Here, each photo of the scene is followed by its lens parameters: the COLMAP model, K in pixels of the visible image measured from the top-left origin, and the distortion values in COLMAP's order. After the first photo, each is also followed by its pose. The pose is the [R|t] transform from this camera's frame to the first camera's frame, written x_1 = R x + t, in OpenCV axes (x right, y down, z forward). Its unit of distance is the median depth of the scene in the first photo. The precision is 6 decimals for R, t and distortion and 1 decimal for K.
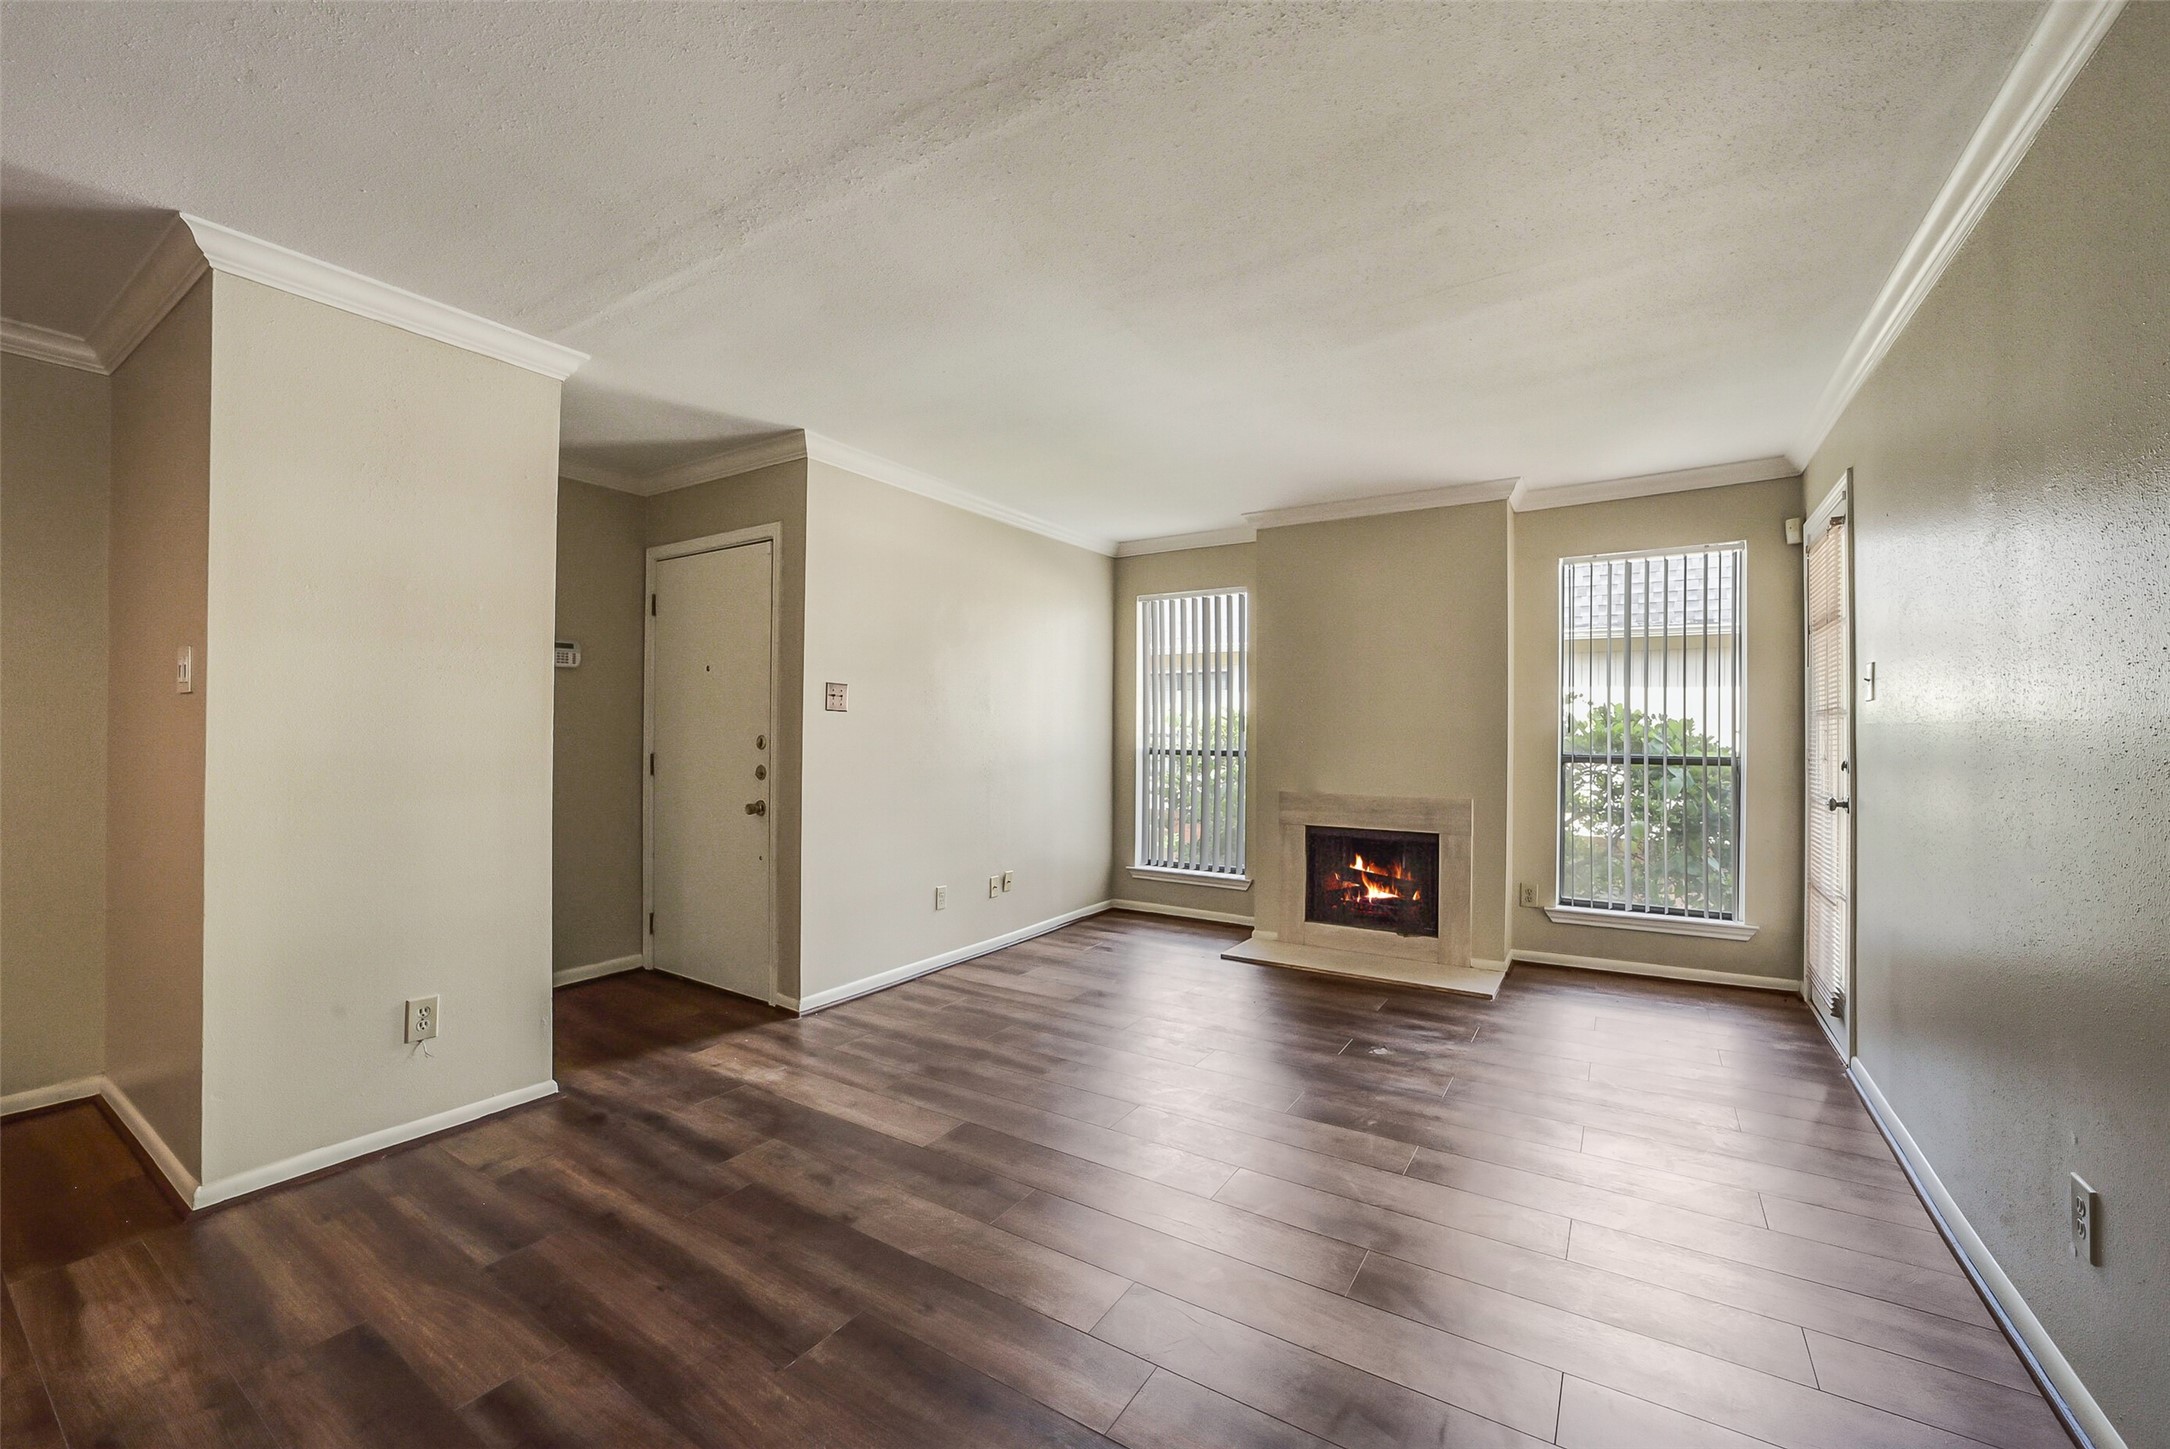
lens RADIAL K [[863.2, 0, 1081.5], [0, 863.2, 725.2], [0, 0, 1]] dist [-0.030266, 0.005923]
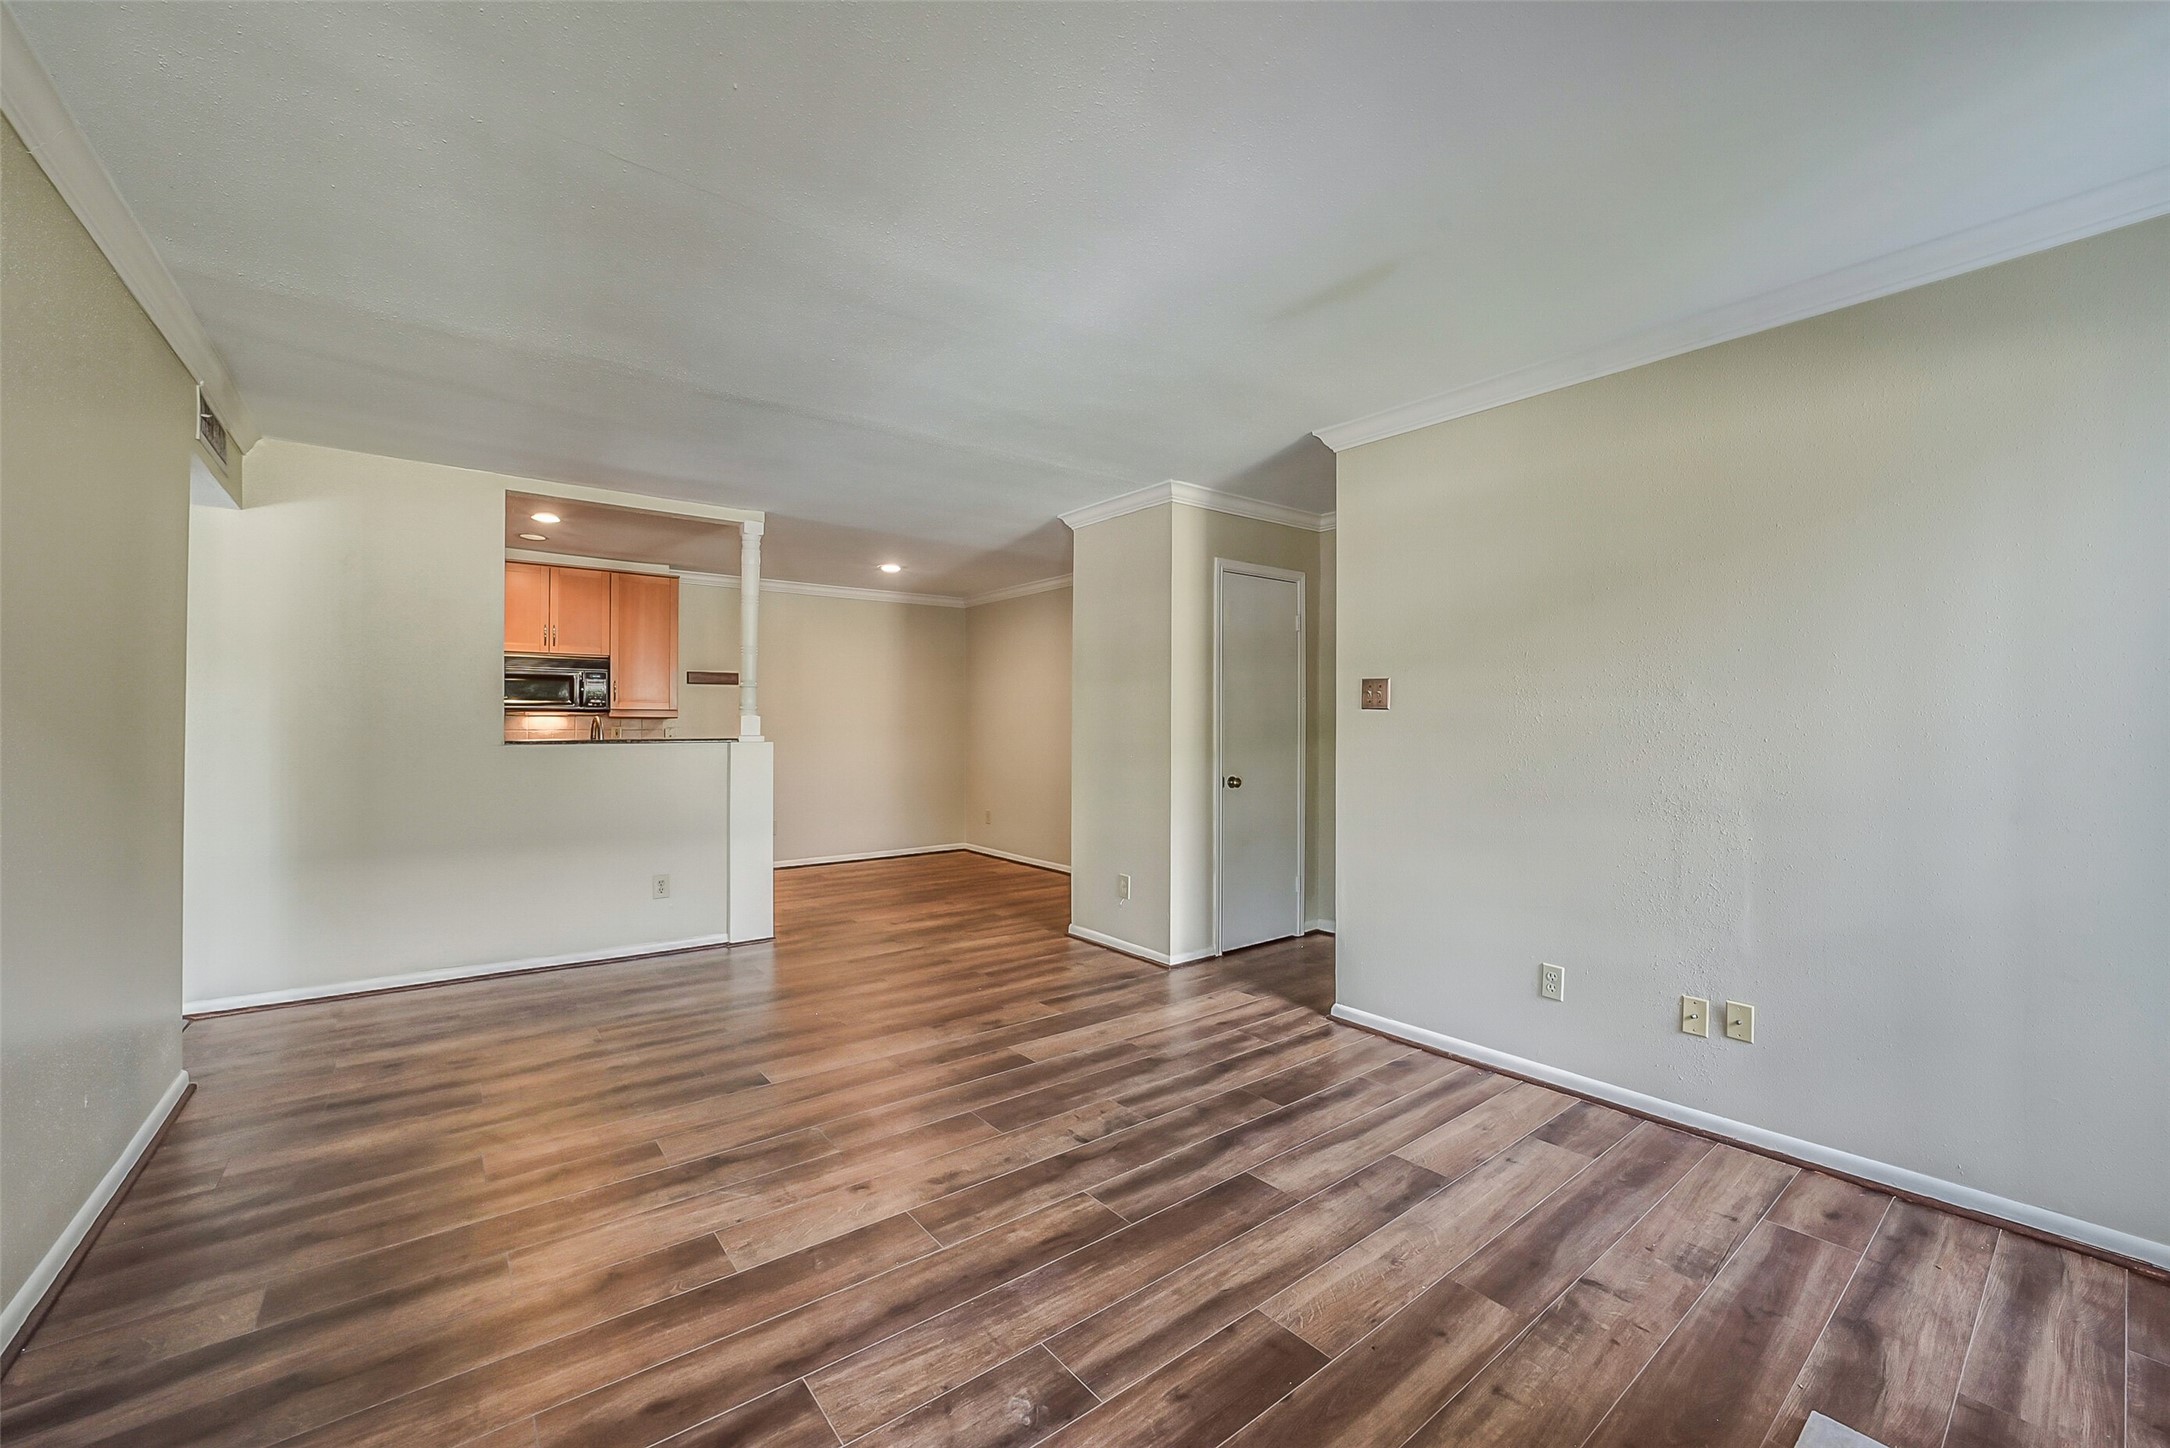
lens RADIAL K [[863.2, 0, 1094.6], [0, 863.2, 720.3], [0, 0, 1]] dist [-0.030266, 0.005923]
pose [[-0.309087, -0.005392, -0.951018, 0.687642], [-0.000668, 0.999985, -0.005452, 0.000257], [0.951034, -0.001049, -0.309086, 1.028283]]
